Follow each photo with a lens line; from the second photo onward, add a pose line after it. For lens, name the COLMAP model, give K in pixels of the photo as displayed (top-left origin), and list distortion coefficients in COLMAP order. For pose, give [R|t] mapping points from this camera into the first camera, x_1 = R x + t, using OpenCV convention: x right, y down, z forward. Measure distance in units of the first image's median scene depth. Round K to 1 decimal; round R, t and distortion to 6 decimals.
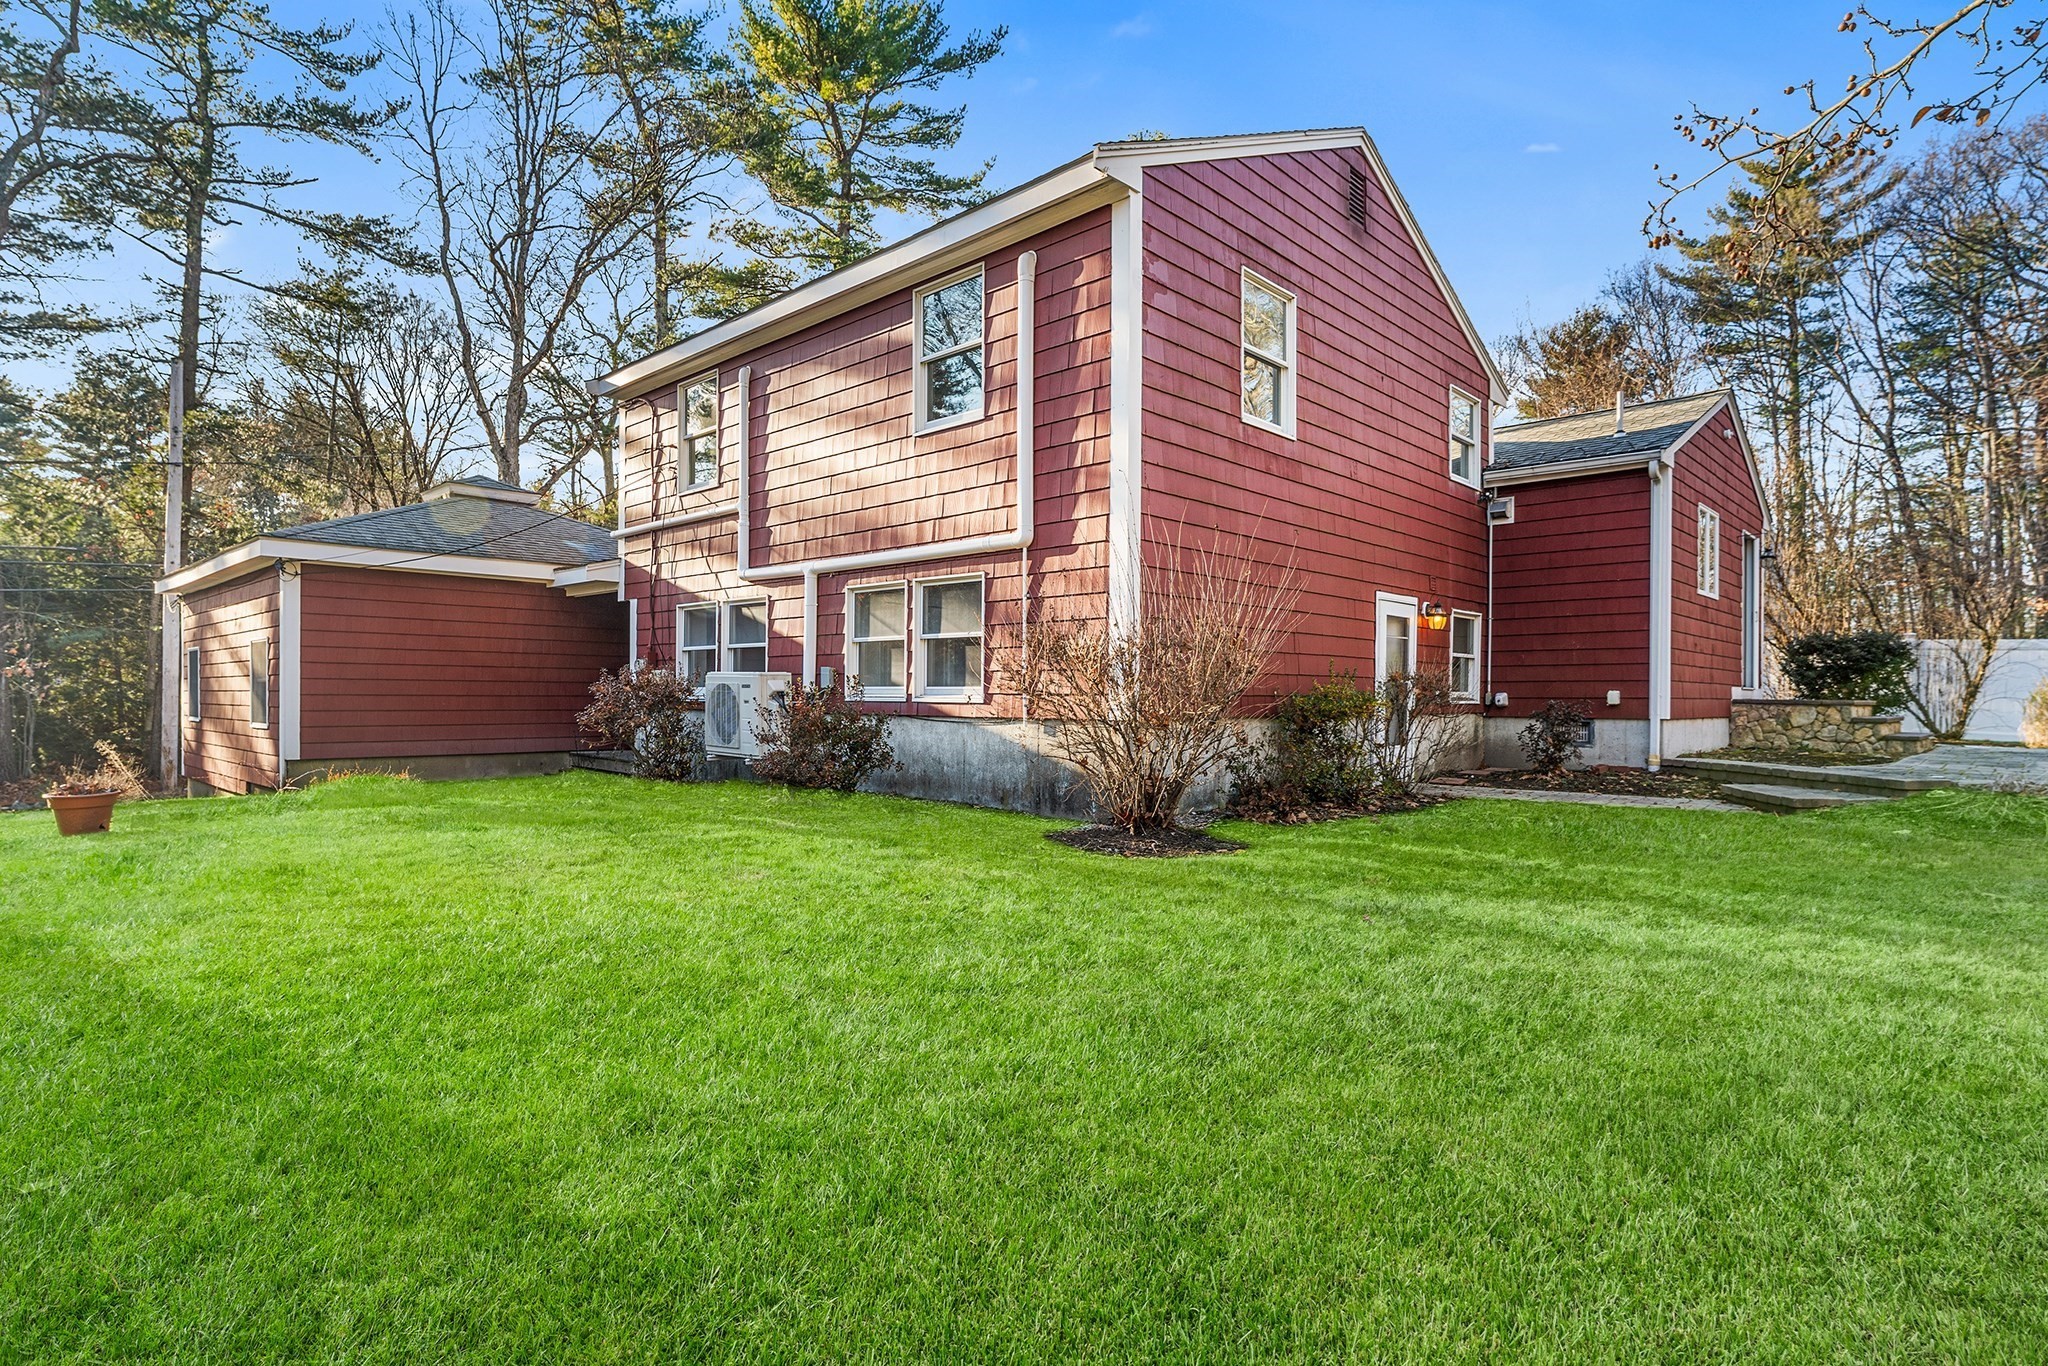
lens RADIAL K [[1059.2, 0, 1029.8], [0, 1059.2, 678.6], [0, 0, 1]] dist [-0.000399, 0.000078]
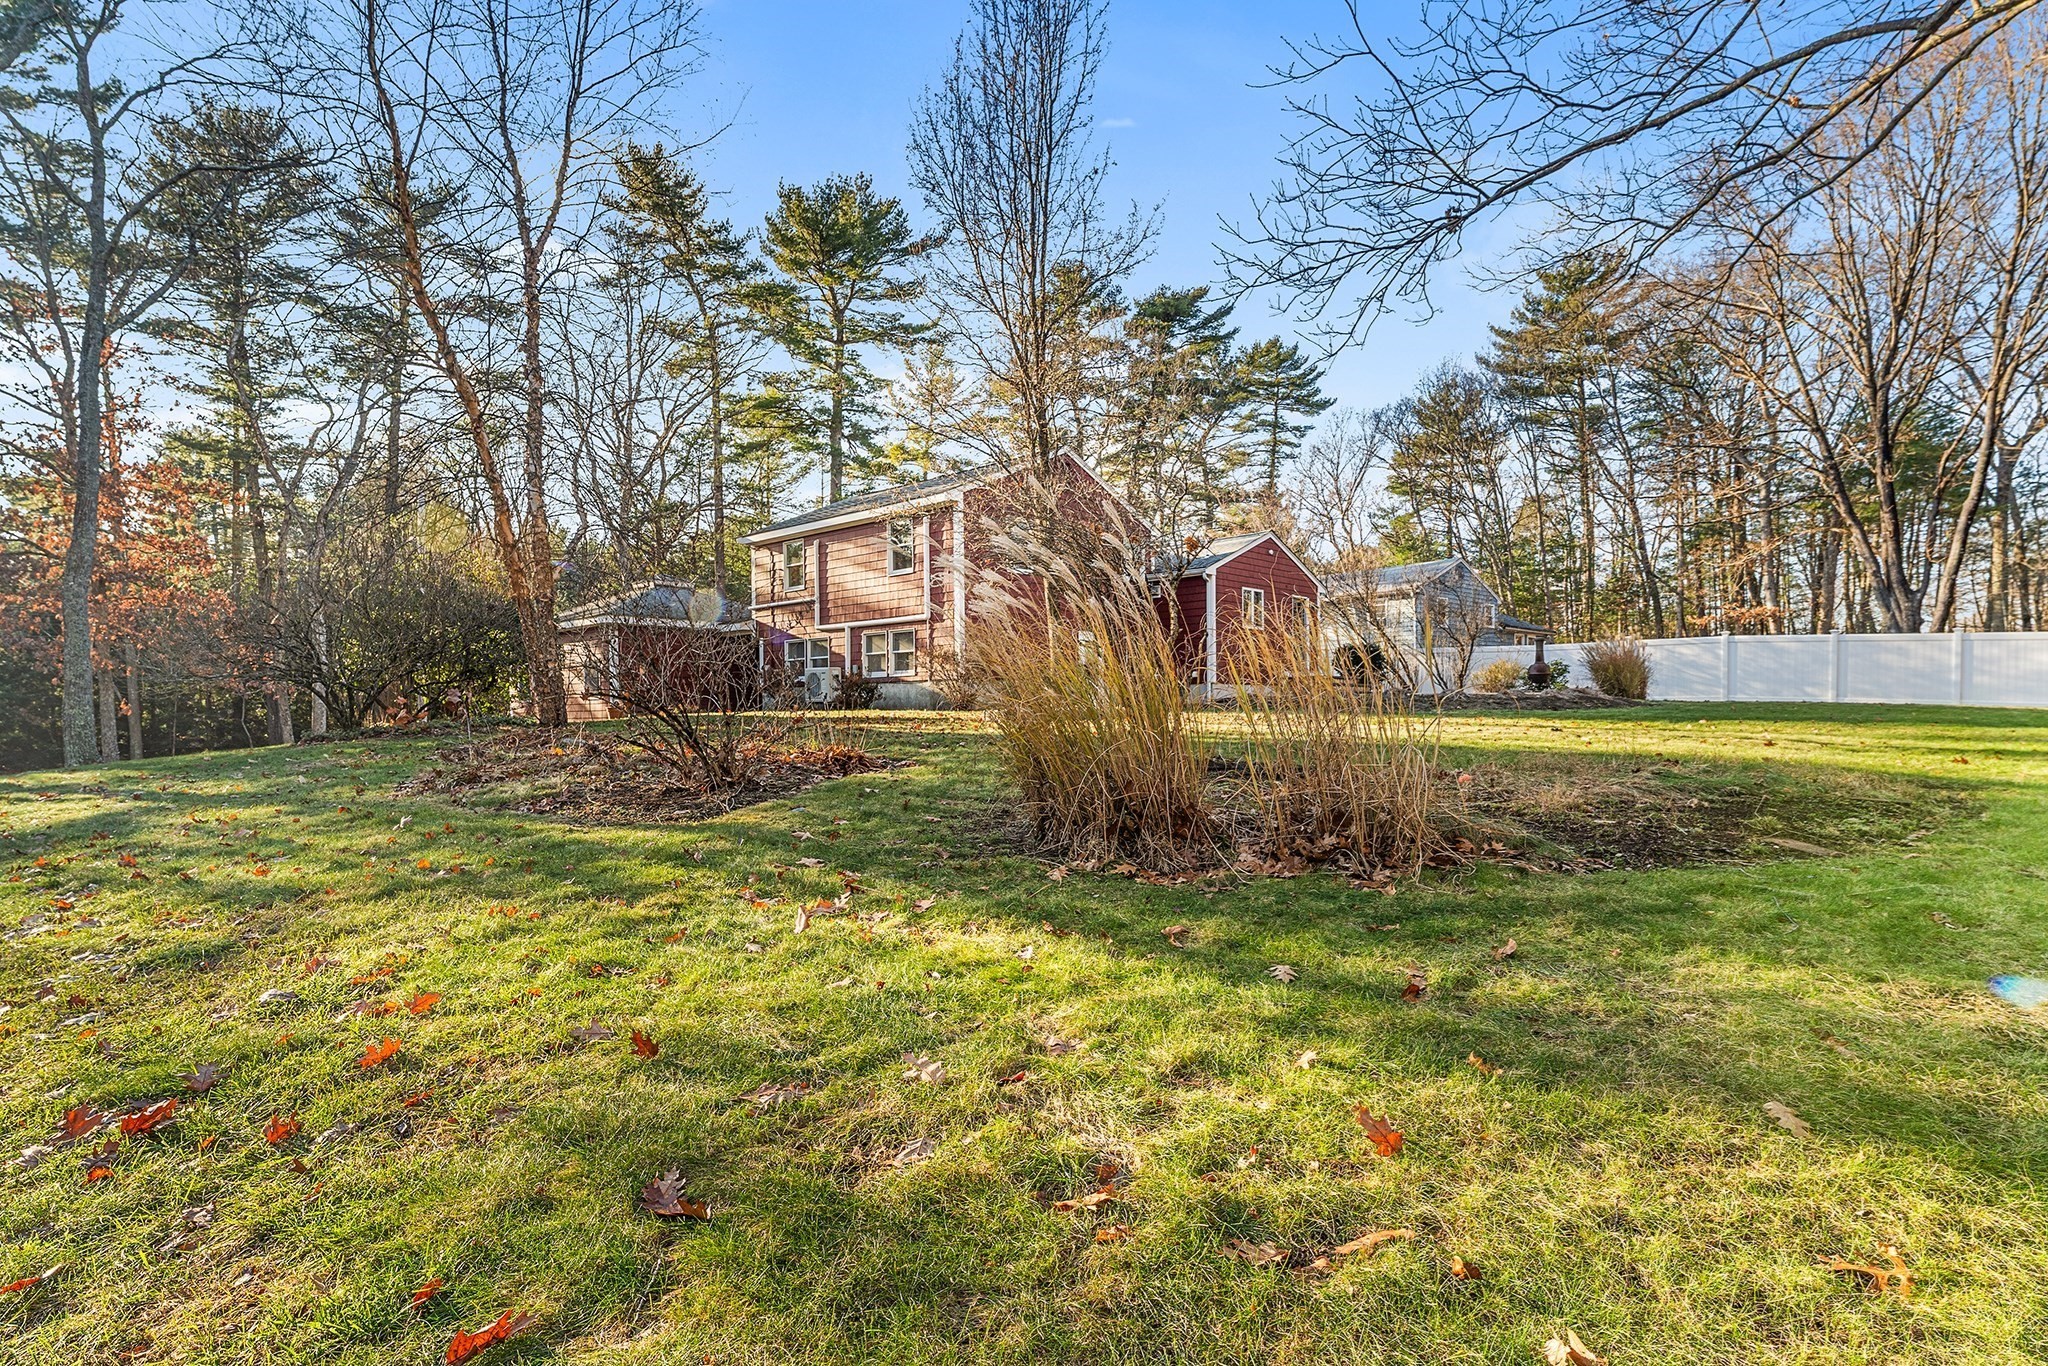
lens RADIAL K [[1059.2, 0, 1017.9], [0, 1059.2, 698.8], [0, 0, 1]] dist [-0.000399, 0.000078]
pose [[0.999881, -0.015015, 0.003623, 0.171421], [0.015009, 0.999886, 0.001594, 0.066435], [-0.003647, -0.001540, 0.999992, -1.412724]]
